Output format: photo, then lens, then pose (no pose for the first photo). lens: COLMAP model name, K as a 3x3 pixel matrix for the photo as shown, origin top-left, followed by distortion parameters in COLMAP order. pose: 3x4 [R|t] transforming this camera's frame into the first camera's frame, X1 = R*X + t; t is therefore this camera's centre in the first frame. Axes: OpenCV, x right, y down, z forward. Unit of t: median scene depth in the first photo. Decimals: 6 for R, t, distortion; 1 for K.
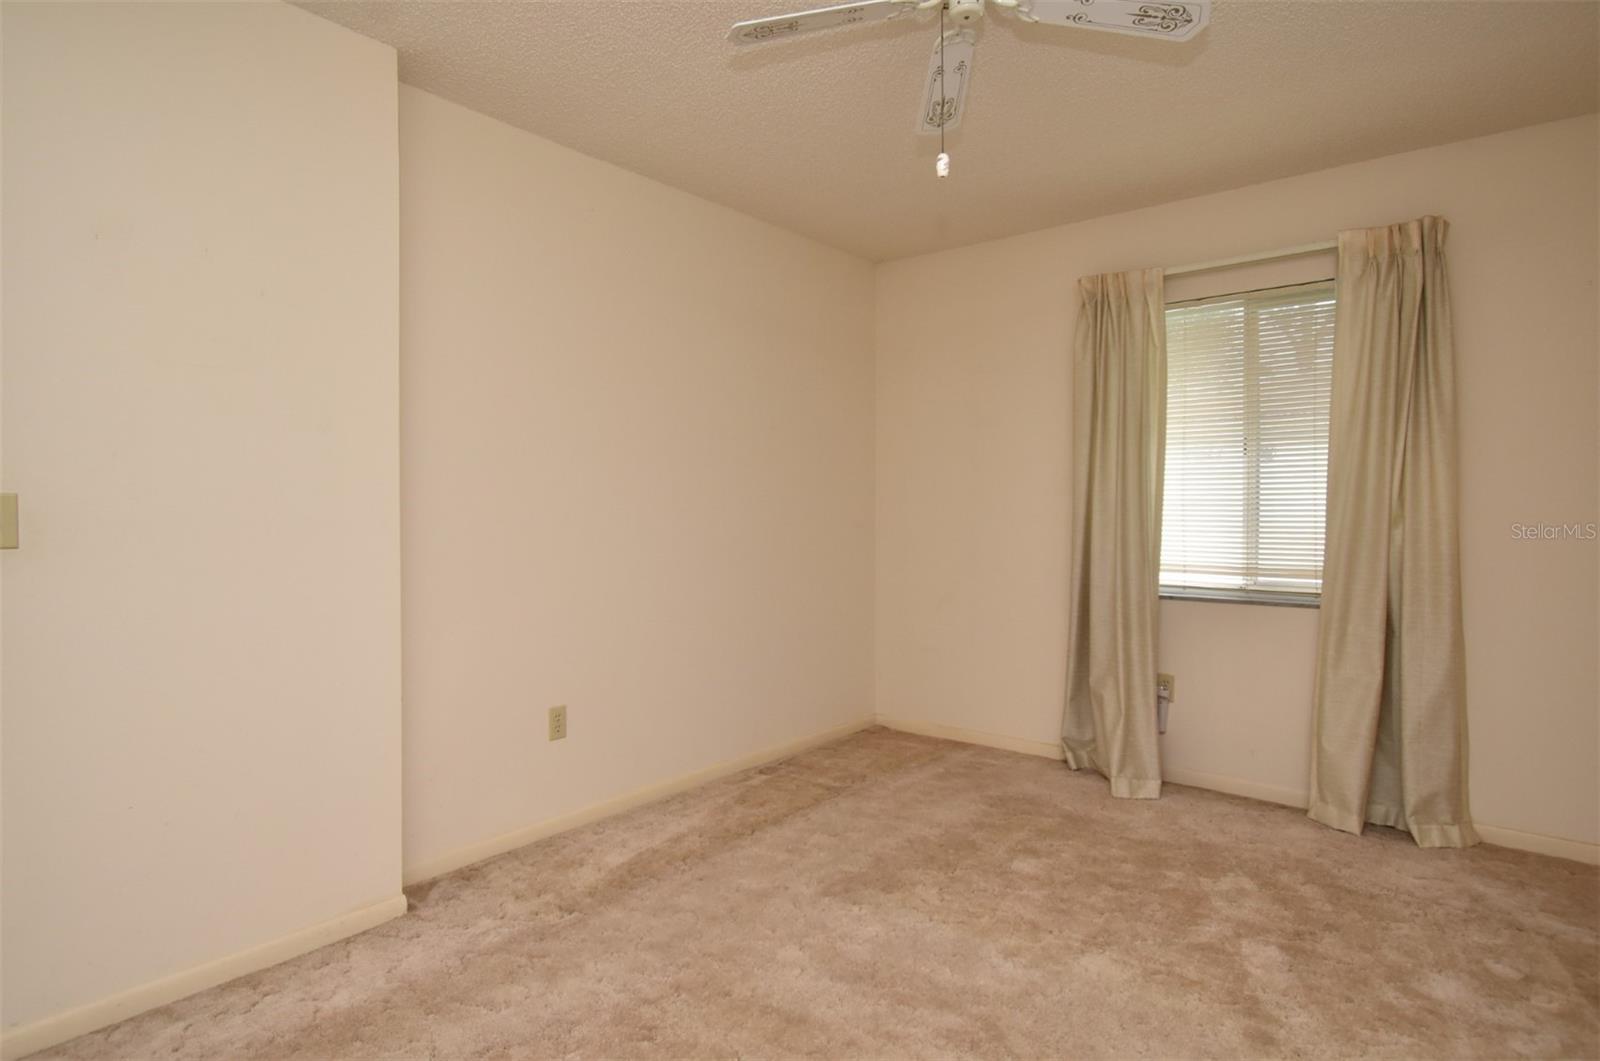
lens RADIAL K [[886.9, 0, 804.1], [0, 886.9, 530.0], [0, 0, 1]] dist [0.001828, -0.001915]
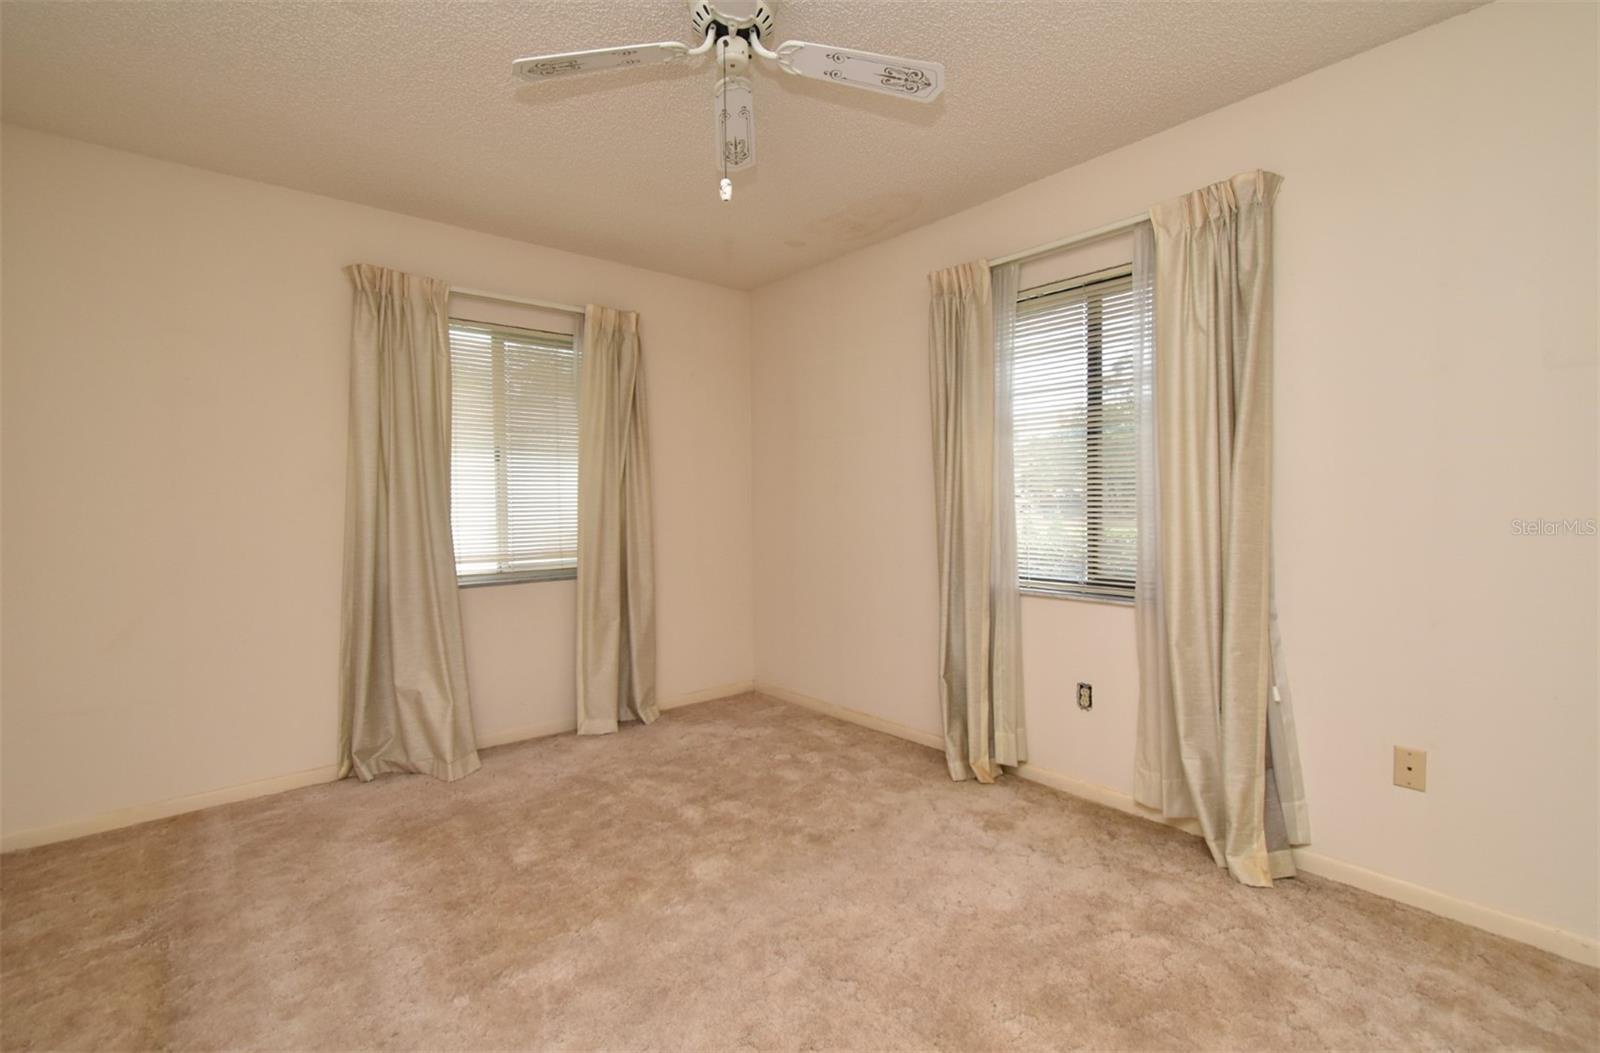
lens RADIAL K [[735.8, 0, 800.0], [0, 735.8, 526.5], [0, 0, 1]] dist [0.001508, 0.000137]
pose [[0.161601, -0.036400, 0.986185, -0.460948], [0.031671, 0.998996, 0.031683, -0.015578], [-0.986348, 0.026114, 0.162592, 0.478266]]
